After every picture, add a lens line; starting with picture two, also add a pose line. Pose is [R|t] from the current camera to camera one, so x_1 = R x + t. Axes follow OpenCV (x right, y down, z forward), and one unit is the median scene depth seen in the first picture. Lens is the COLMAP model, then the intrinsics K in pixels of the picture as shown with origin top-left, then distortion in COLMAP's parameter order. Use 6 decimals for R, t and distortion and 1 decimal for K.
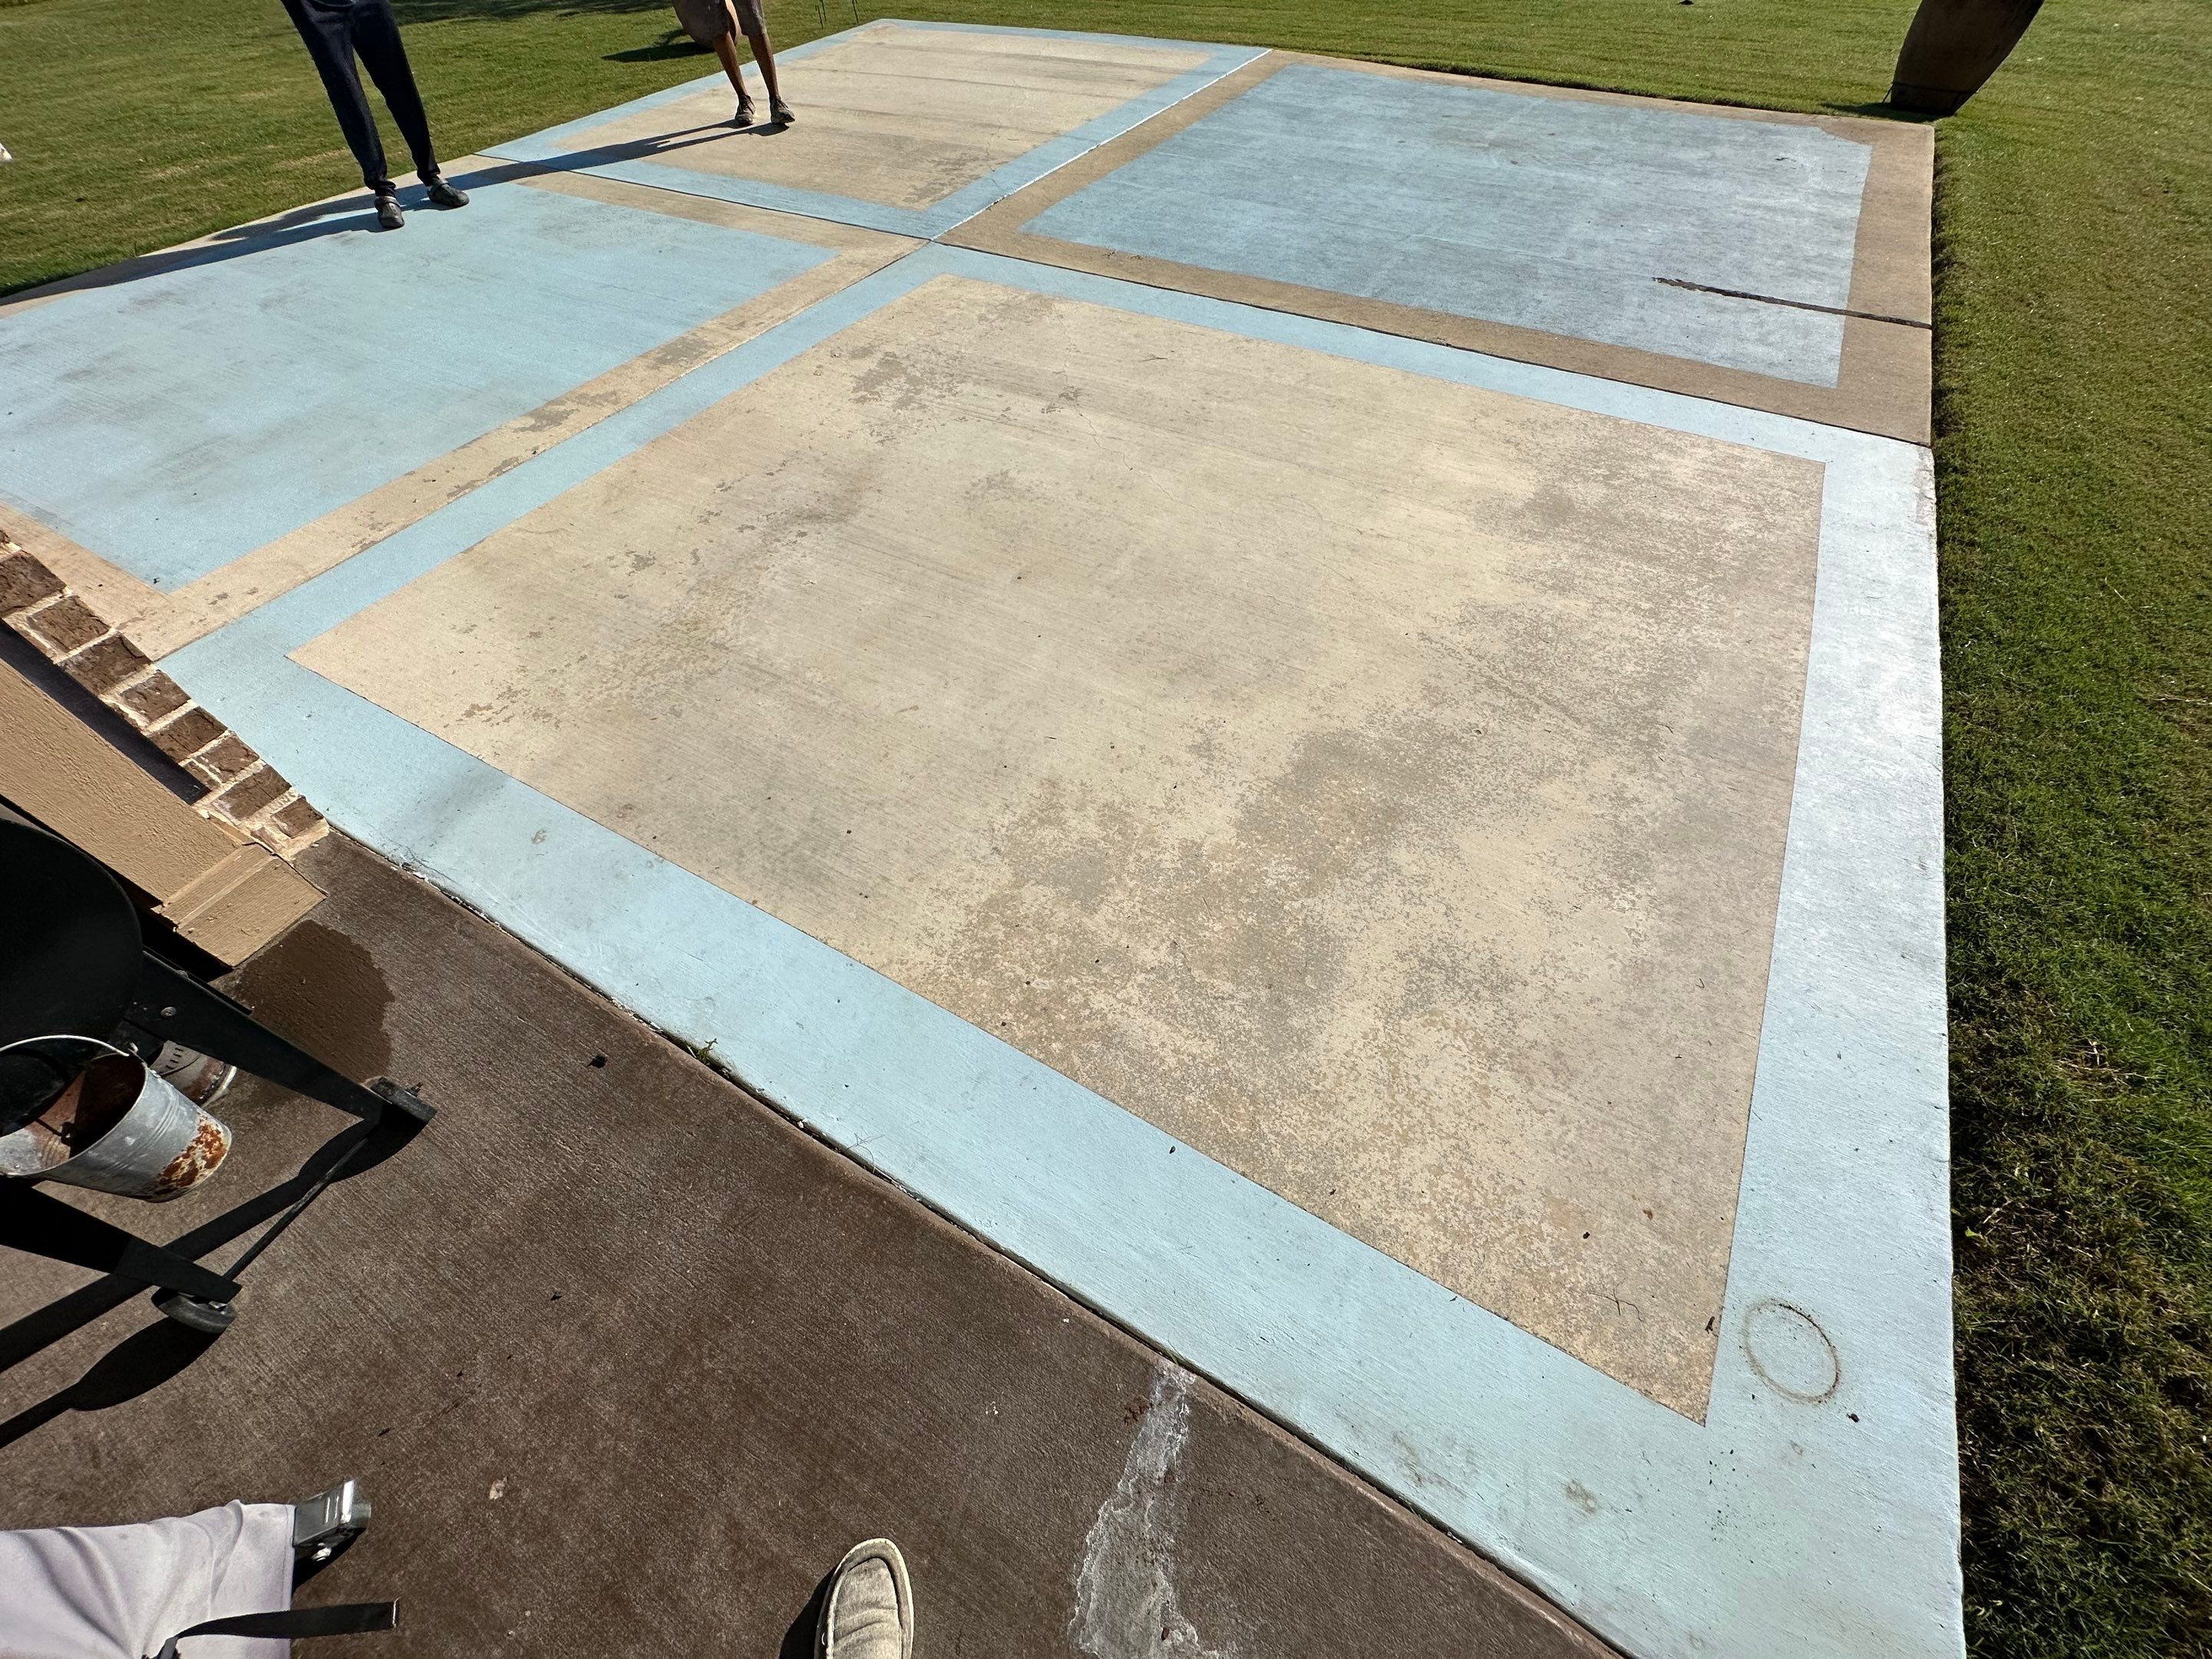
lens RADIAL K [[891.7, 0, 1109.6], [0, 891.7, 834.2], [0, 0, 1]] dist [-0.009695, 0.002808]
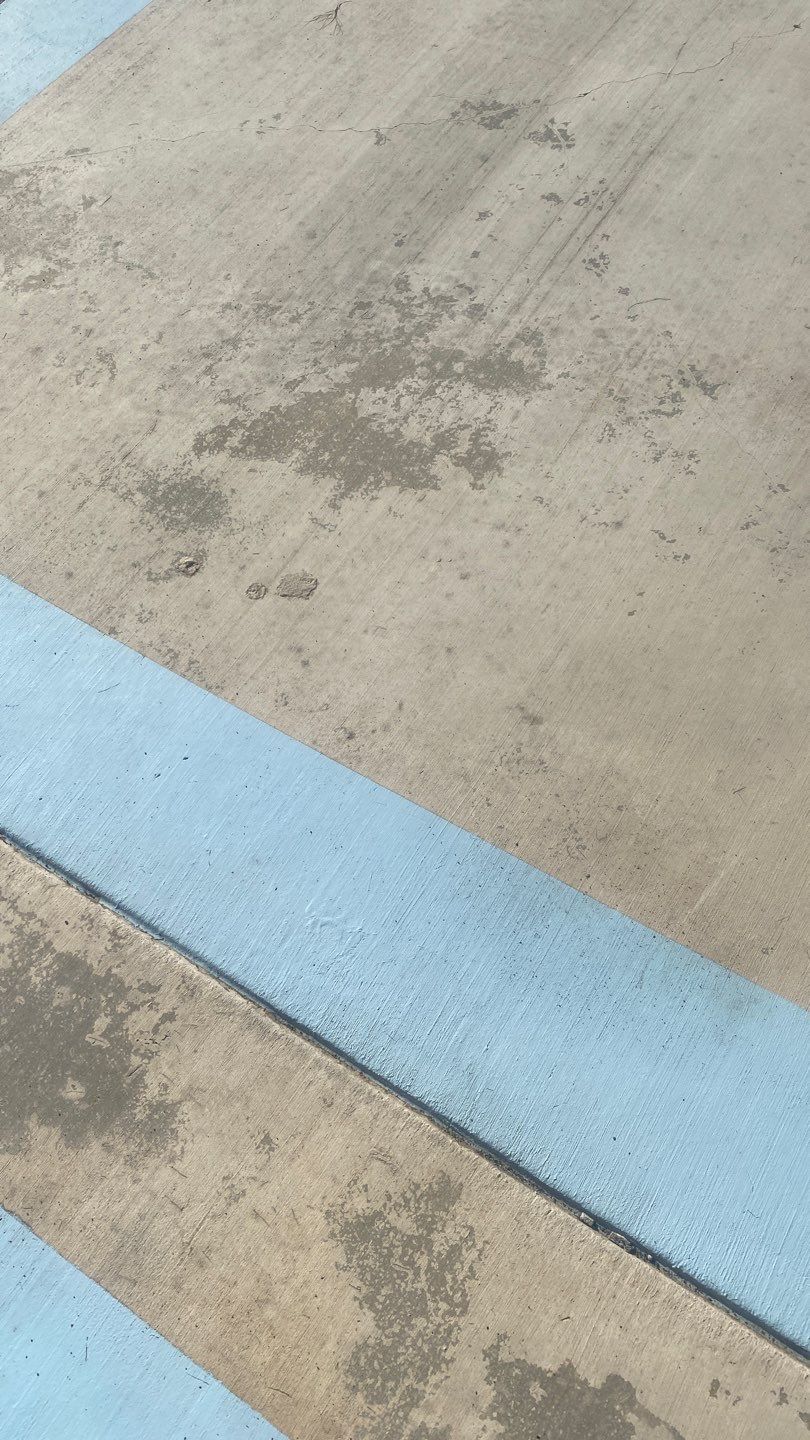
lens RADIAL K [[576.1, 0, 405.1], [0, 576.1, 720.2], [0, 0, 1]] dist [-0.003685, -0.000129]
pose [[0.064889, -0.954812, 0.290040, -0.461932], [0.794965, 0.225146, 0.563330, -0.627853], [-0.603175, 0.194018, 0.773651, 0.830811]]
